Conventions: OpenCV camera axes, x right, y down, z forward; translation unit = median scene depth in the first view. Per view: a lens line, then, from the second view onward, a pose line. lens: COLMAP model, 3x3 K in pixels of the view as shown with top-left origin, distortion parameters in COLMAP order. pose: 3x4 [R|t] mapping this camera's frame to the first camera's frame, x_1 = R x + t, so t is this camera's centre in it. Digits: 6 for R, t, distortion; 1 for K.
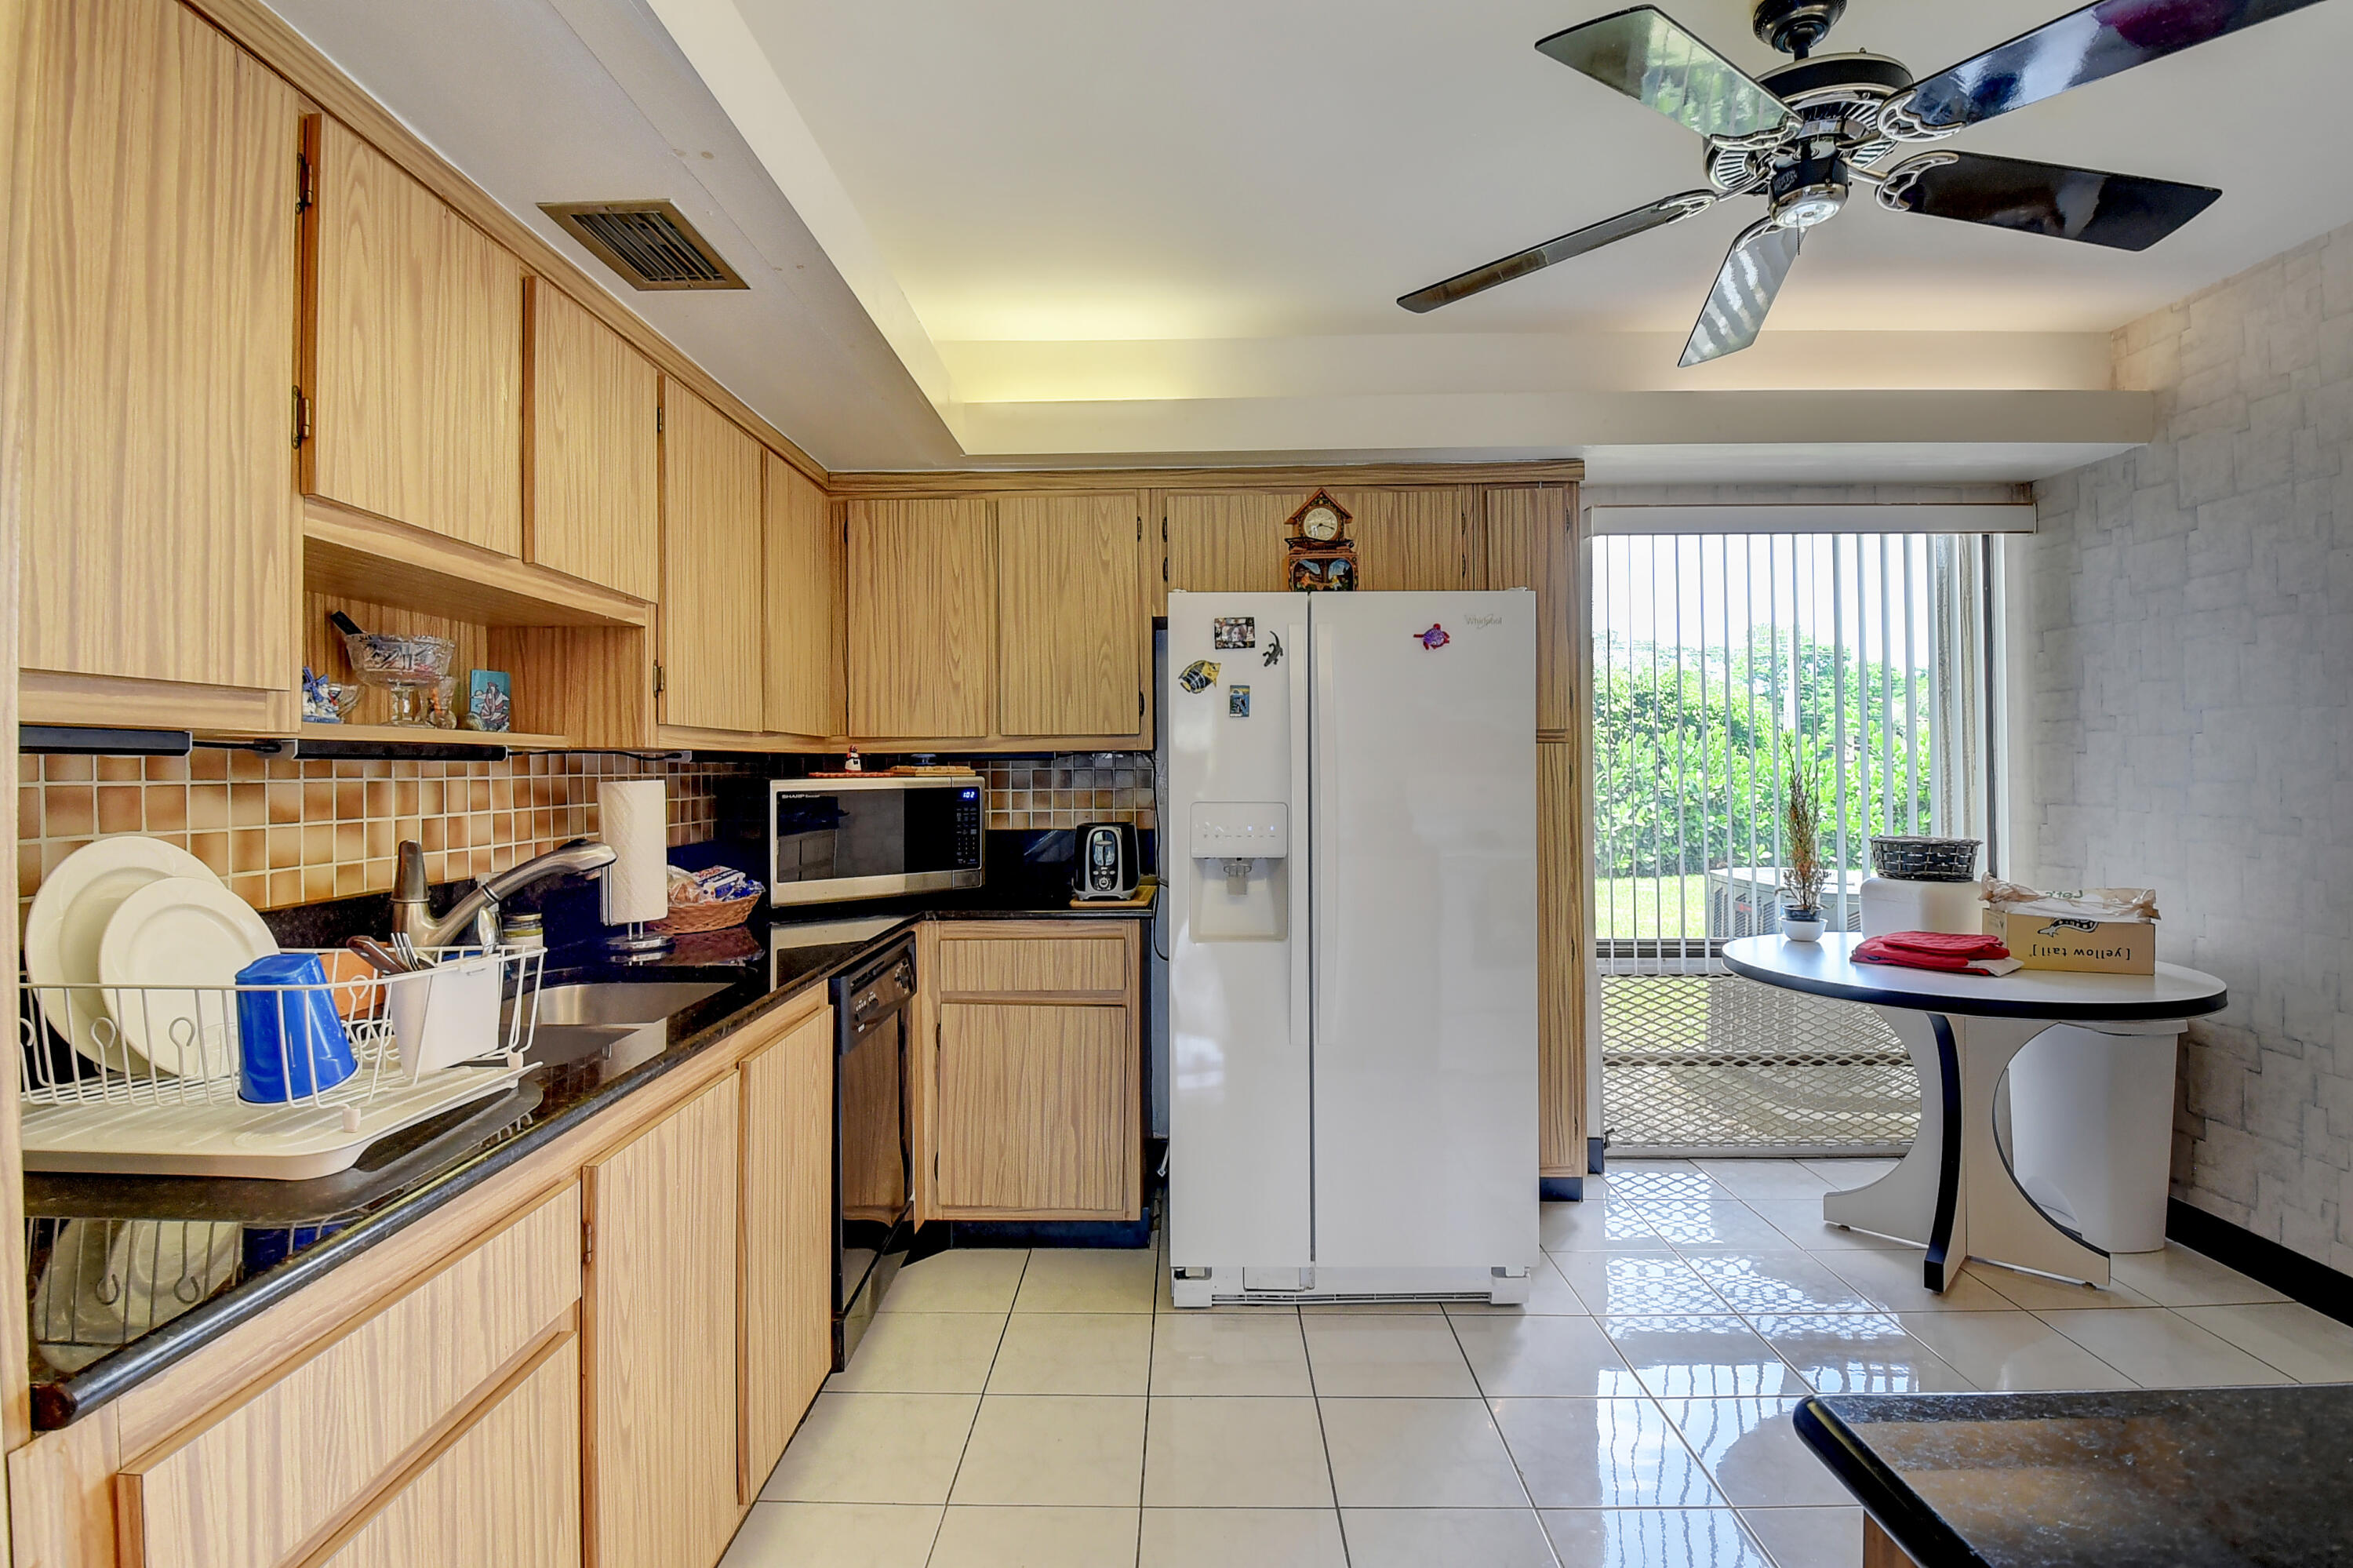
lens RADIAL K [[1132.5, 0, 1177.7], [0, 1132.5, 755.8], [0, 0, 1]] dist [-0.000400, -0.000776]
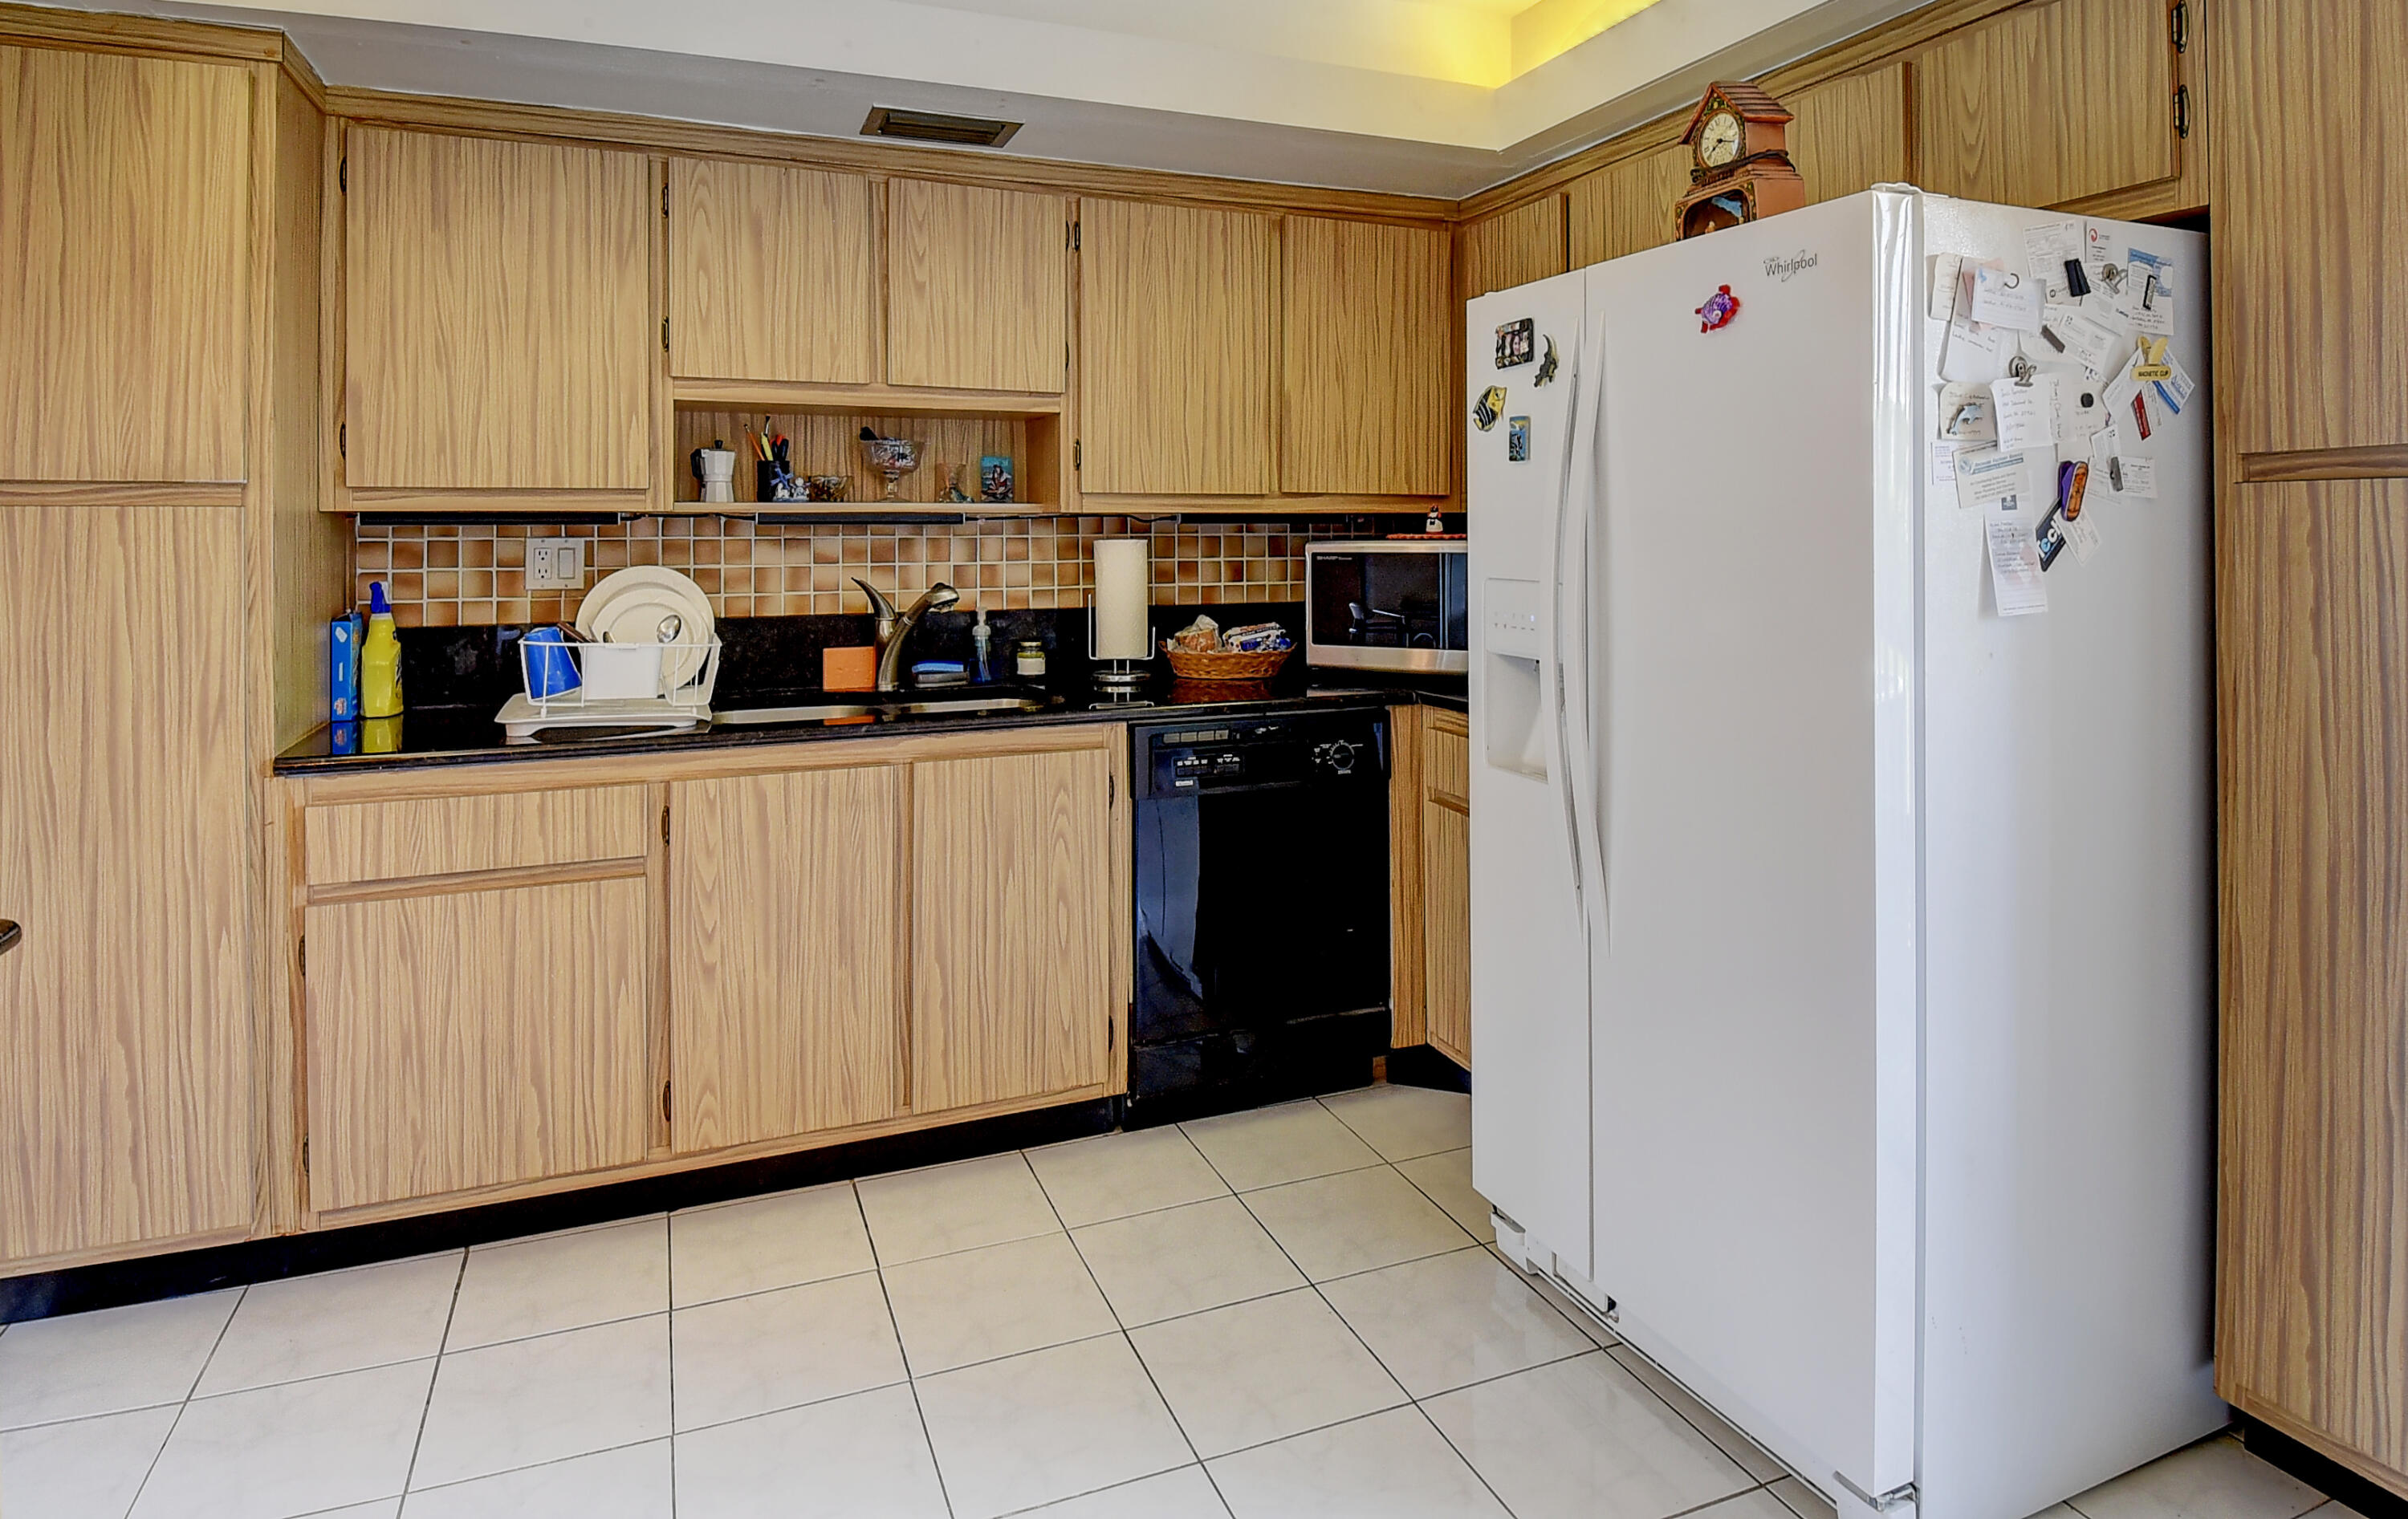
lens RADIAL K [[1317.4, 0, 1204.6], [0, 1317.4, 522.5], [0, 0, 1]] dist [0.003291, 0.000246]
pose [[0.381025, 0.001065, -0.924564, 0.744144], [0.009347, 0.999944, 0.005004, -0.002169], [0.924517, -0.010548, 0.380994, 0.502260]]
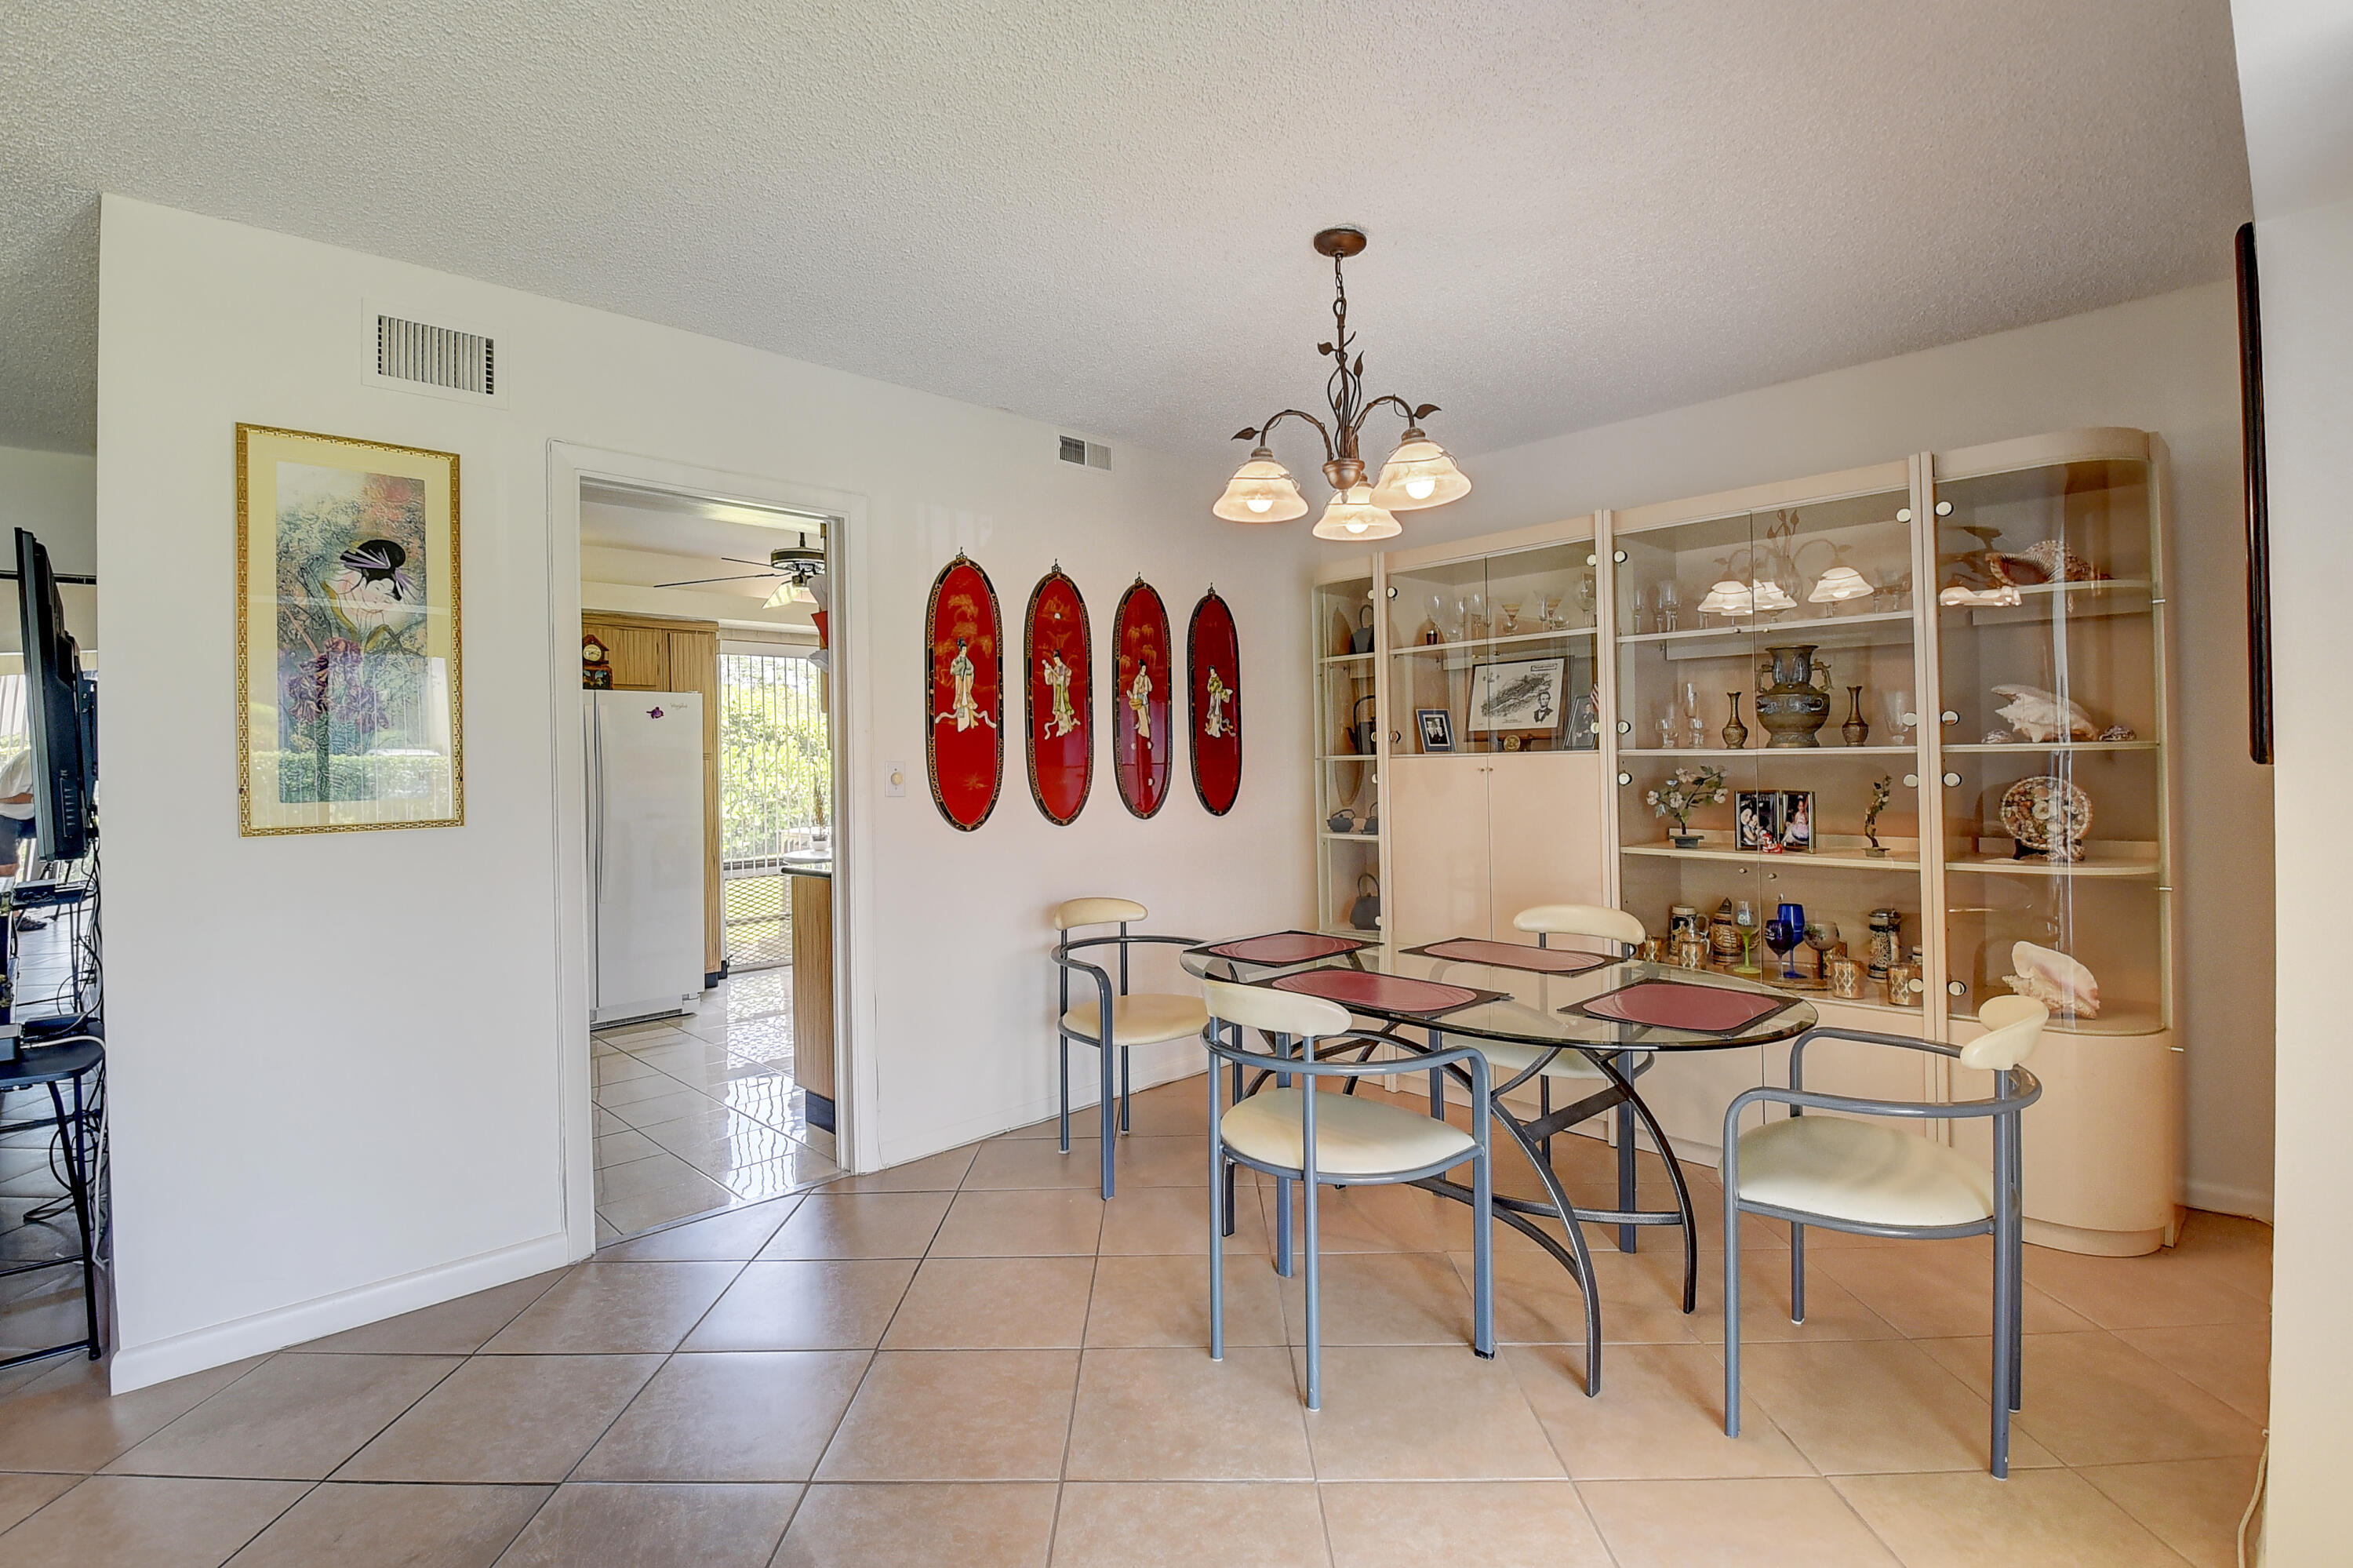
lens RADIAL K [[1132.5, 0, 1177.7], [0, 1132.5, 755.8], [0, 0, 1]] dist [-0.000400, -0.000776]
pose [[0.720129, -0.002420, 0.693836, -0.578354], [0.006790, 0.999971, -0.003560, -0.003459], [-0.693807, 0.007275, 0.720124, -1.312003]]
